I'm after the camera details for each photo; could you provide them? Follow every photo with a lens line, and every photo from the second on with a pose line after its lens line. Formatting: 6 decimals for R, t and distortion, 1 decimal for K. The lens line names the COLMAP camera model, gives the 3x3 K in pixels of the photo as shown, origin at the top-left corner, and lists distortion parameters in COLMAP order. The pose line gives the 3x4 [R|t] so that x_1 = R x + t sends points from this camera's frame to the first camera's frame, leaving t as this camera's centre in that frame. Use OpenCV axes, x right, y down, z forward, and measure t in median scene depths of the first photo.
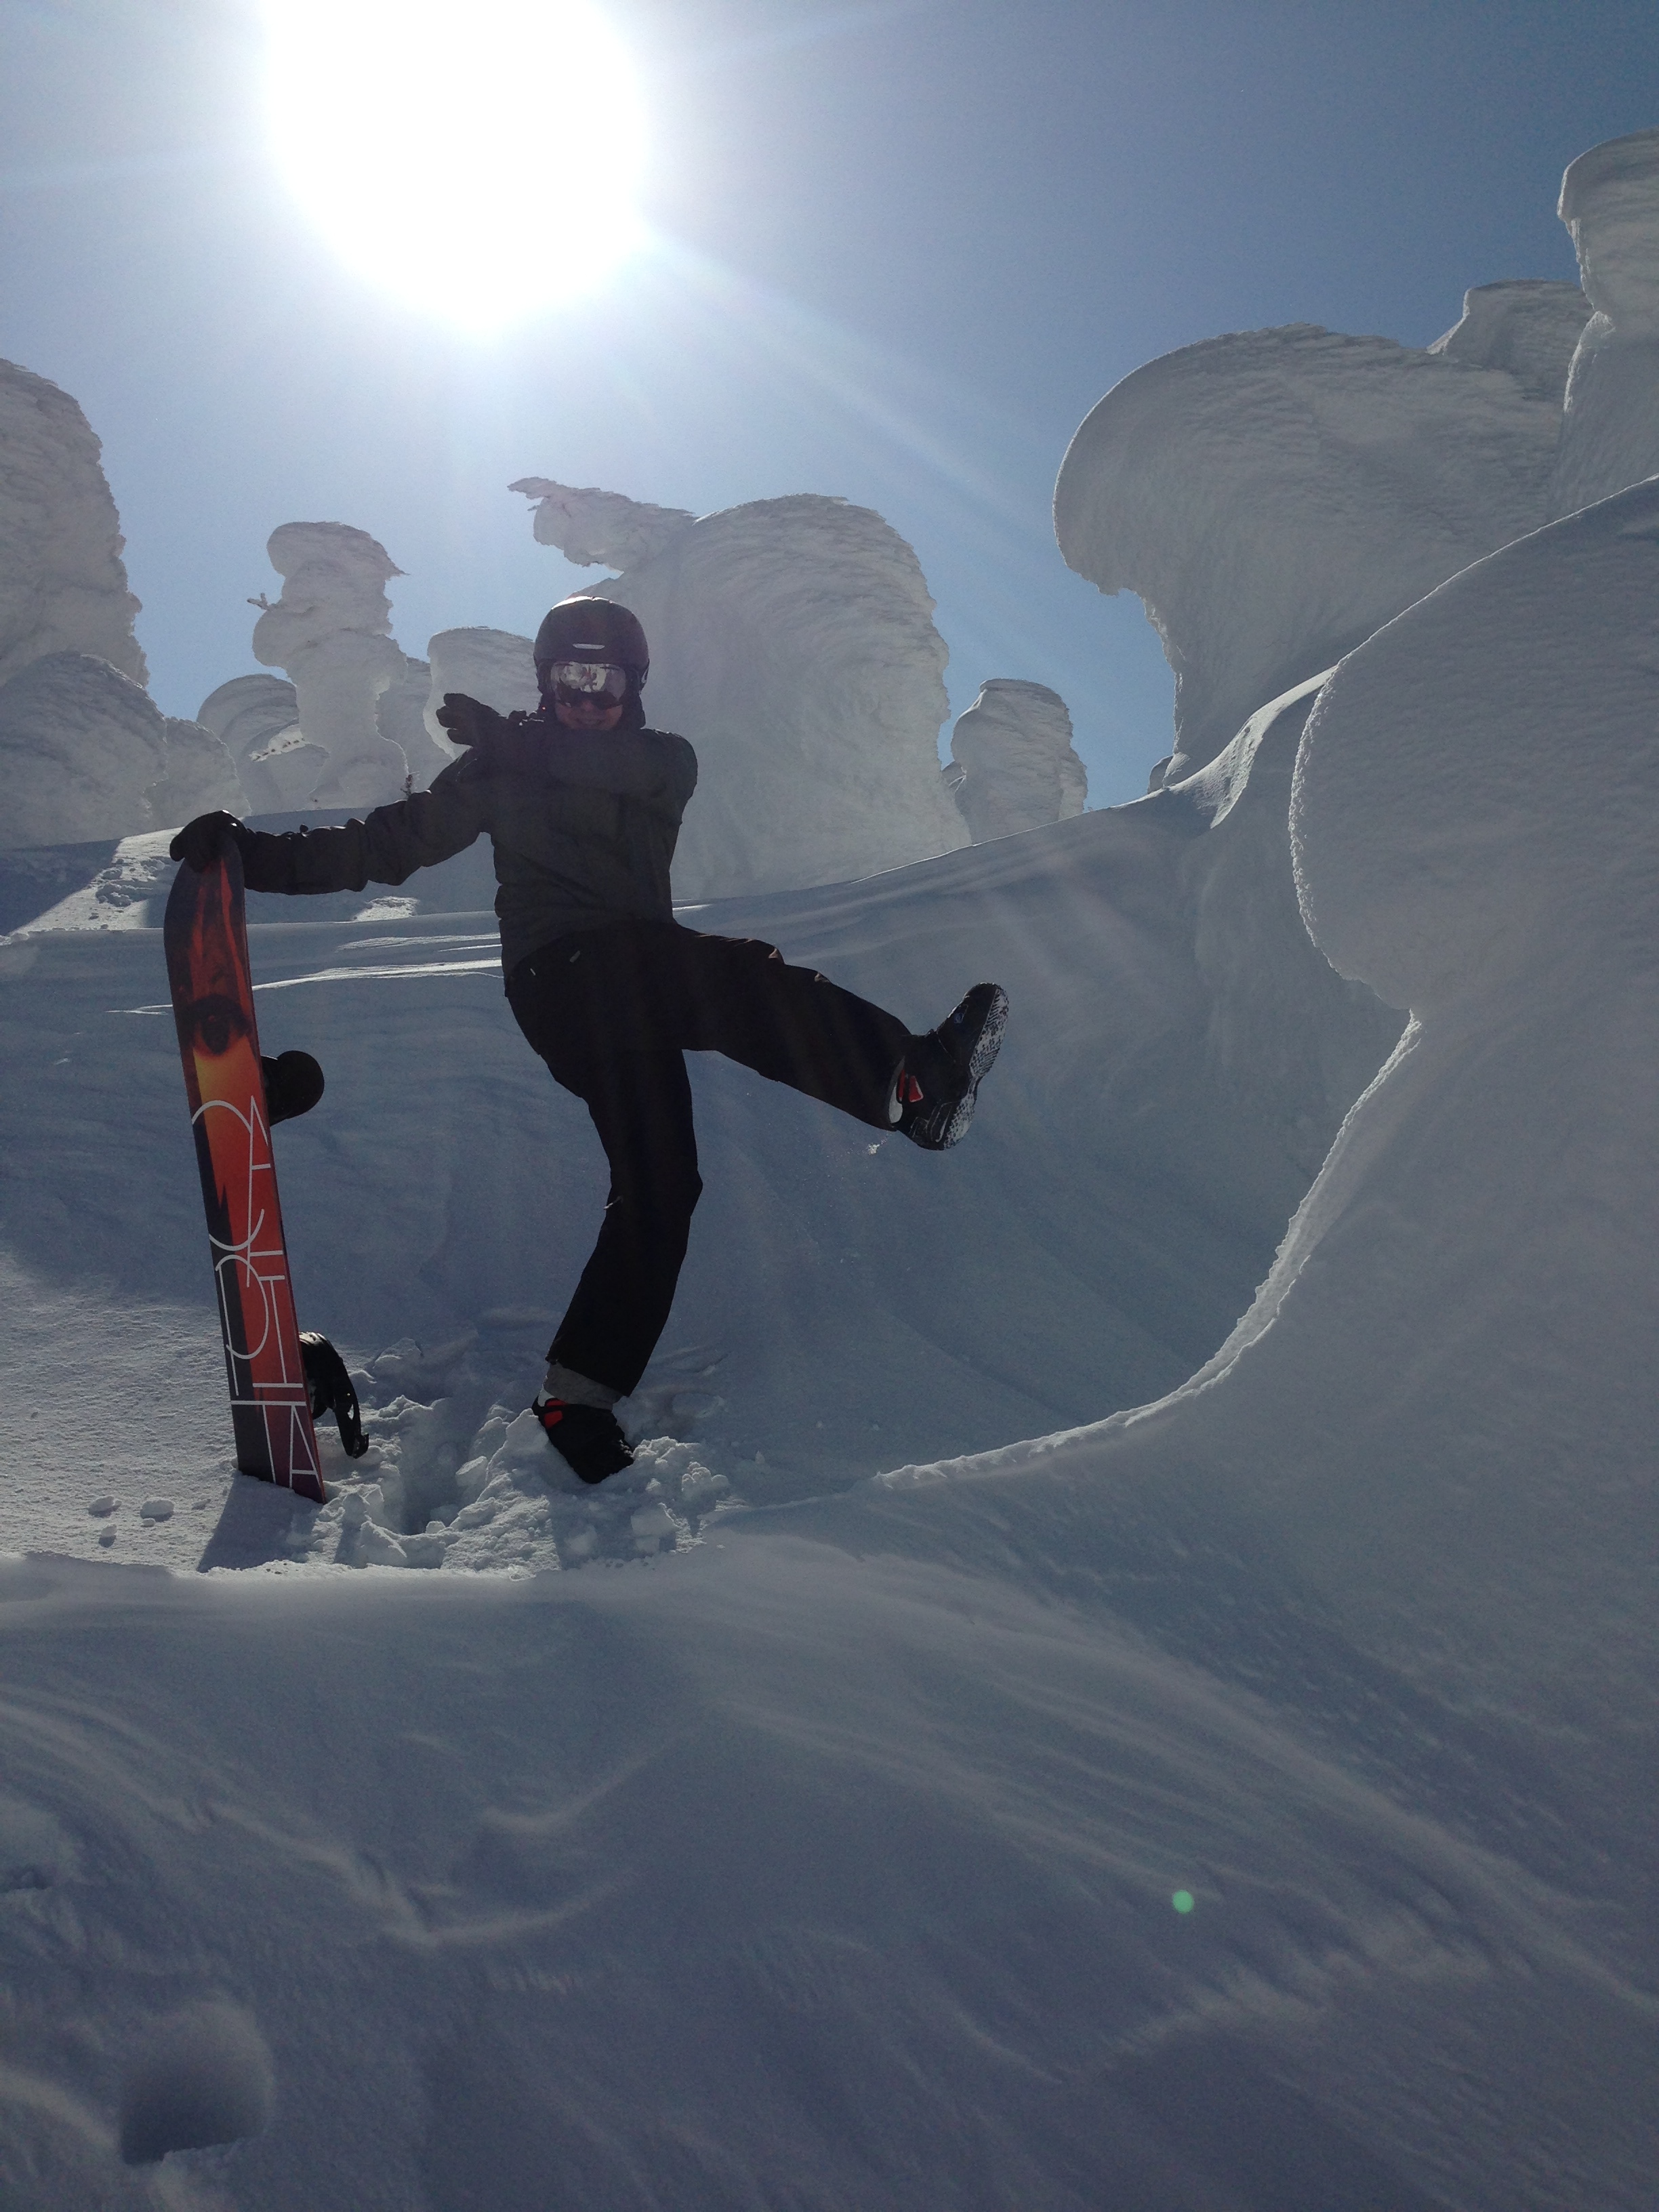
lens RADIAL K [[2091.7, 0, 829.5], [0, 2091.7, 1106.0], [0, 0, 1]] dist [0.134147, -0.255247]
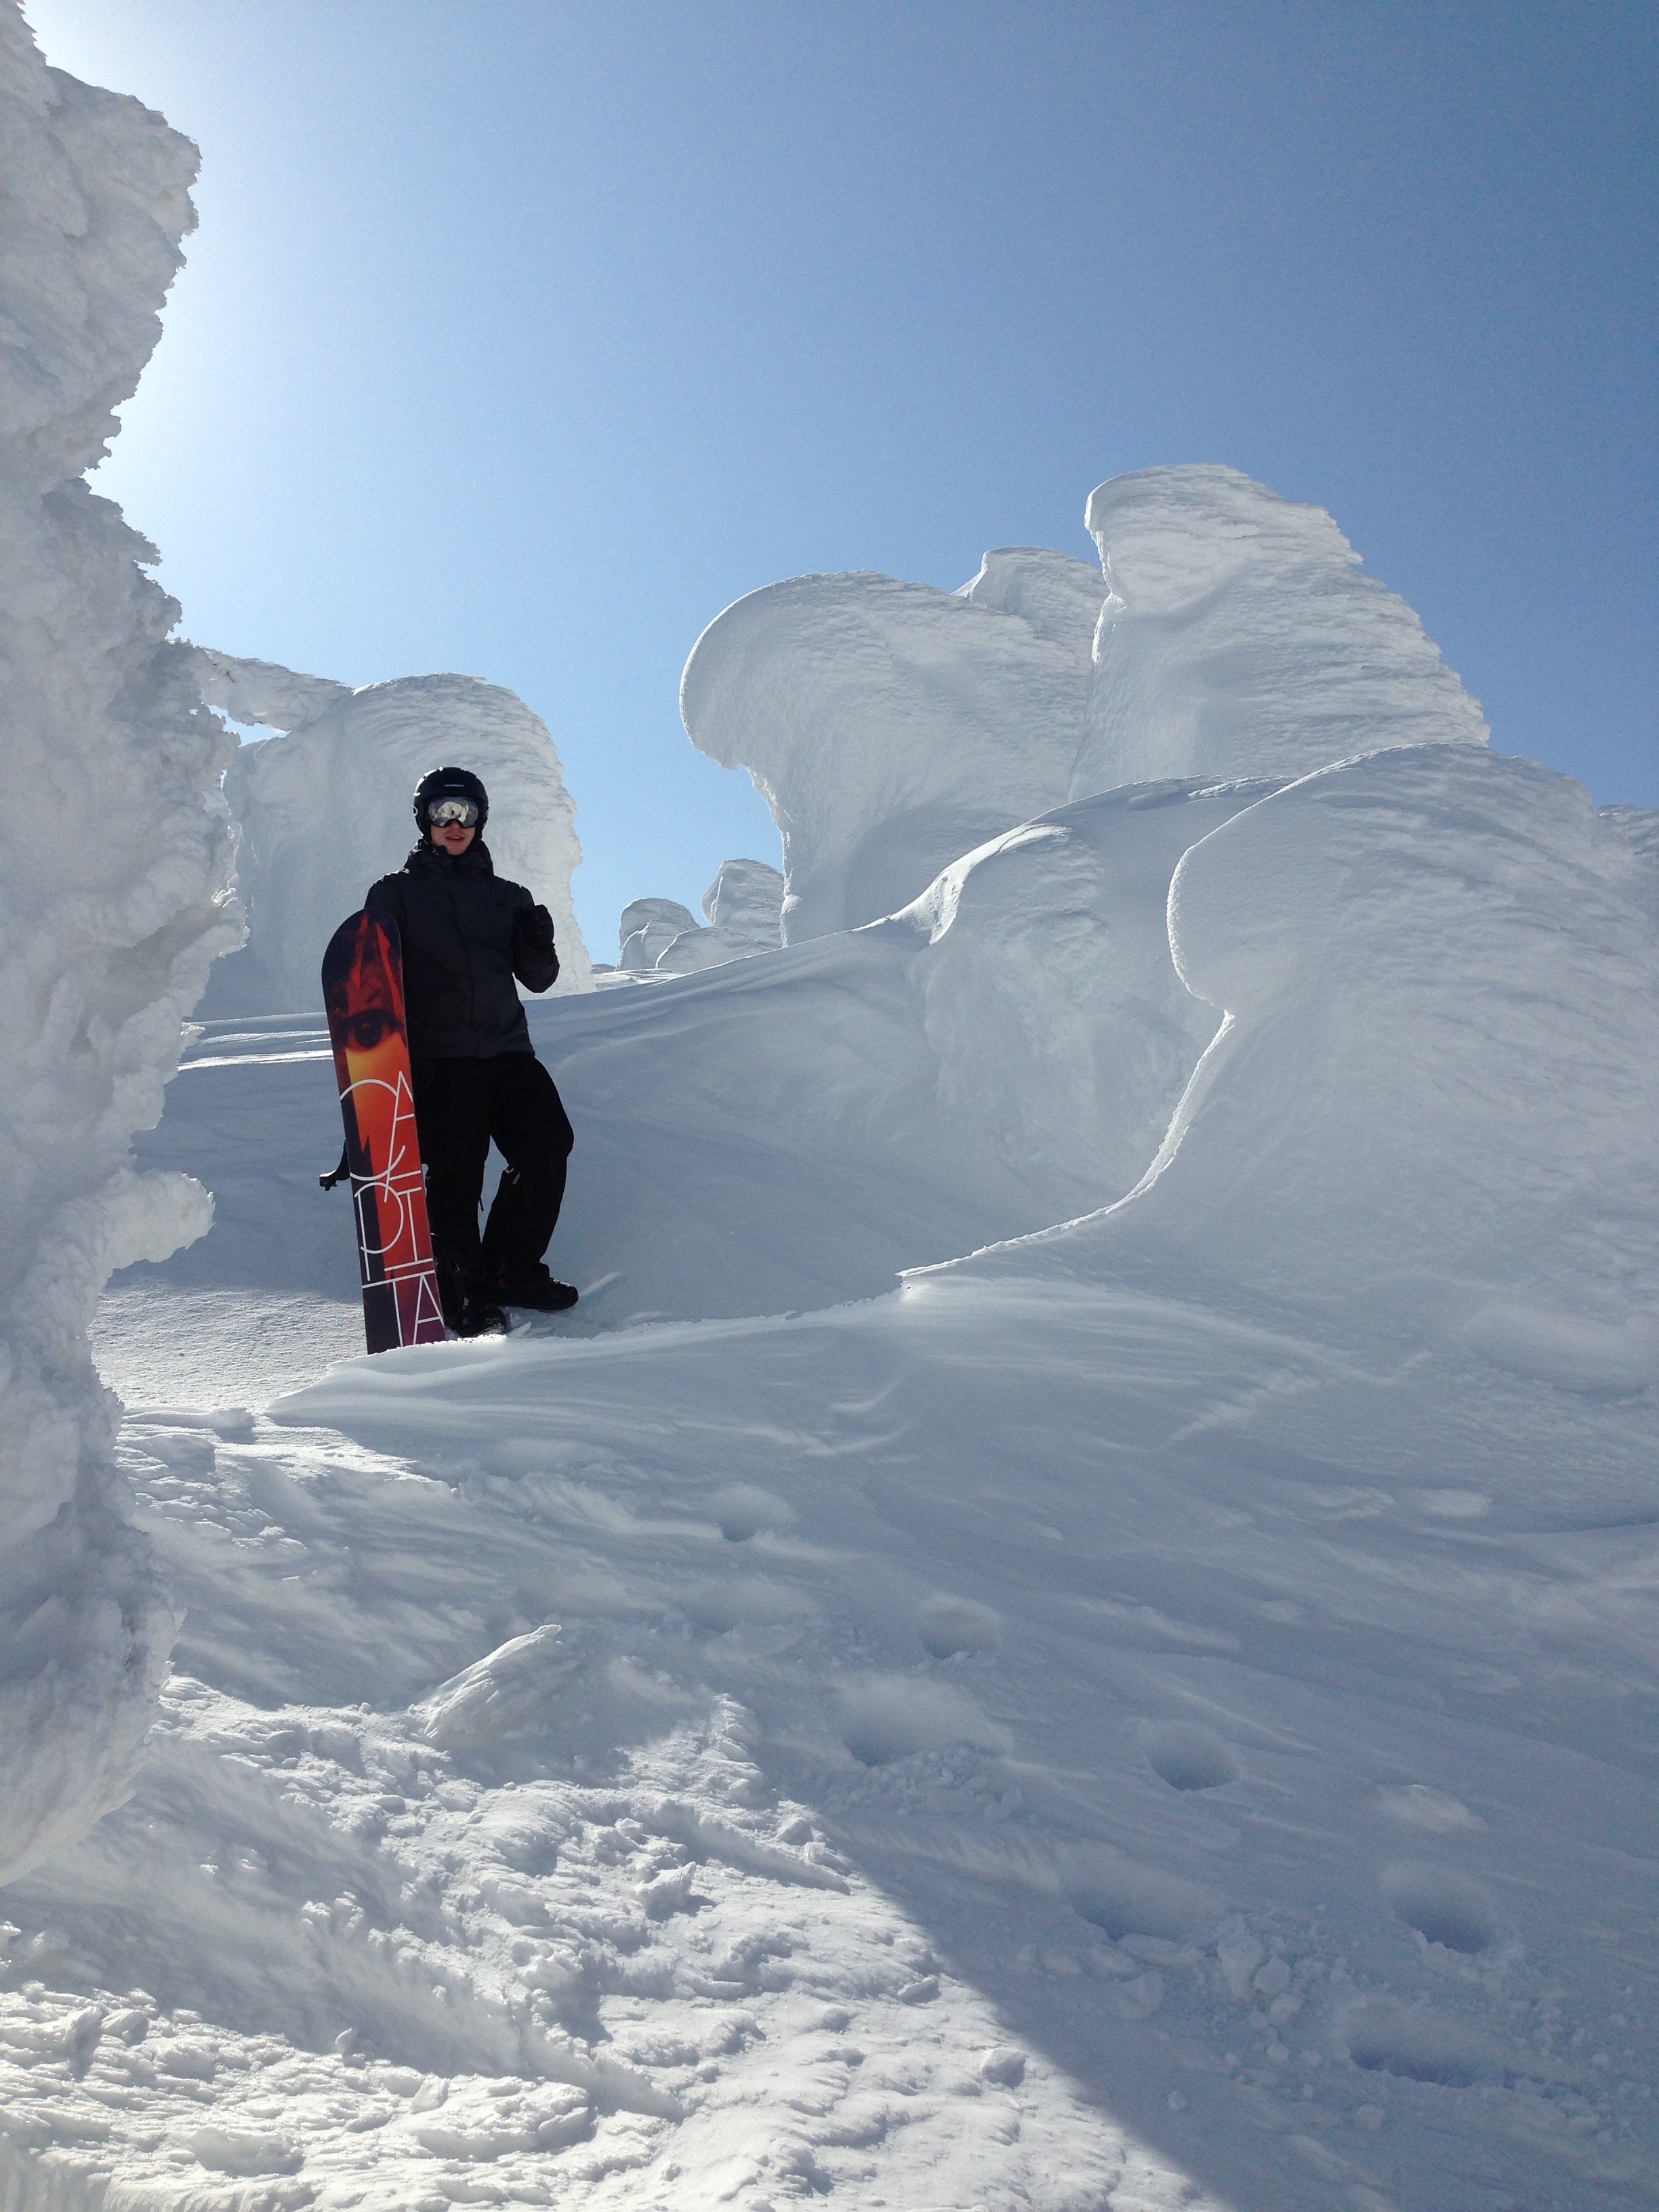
lens RADIAL K [[2363.2, 0, 829.5], [0, 2363.2, 1106.0], [0, 0, 1]] dist [0.007475, 0.553055]
pose [[0.952446, -0.013750, 0.304395, -0.247634], [0.037740, 0.996612, -0.073070, 0.062202], [-0.302360, 0.081084, 0.949739, -0.339862]]
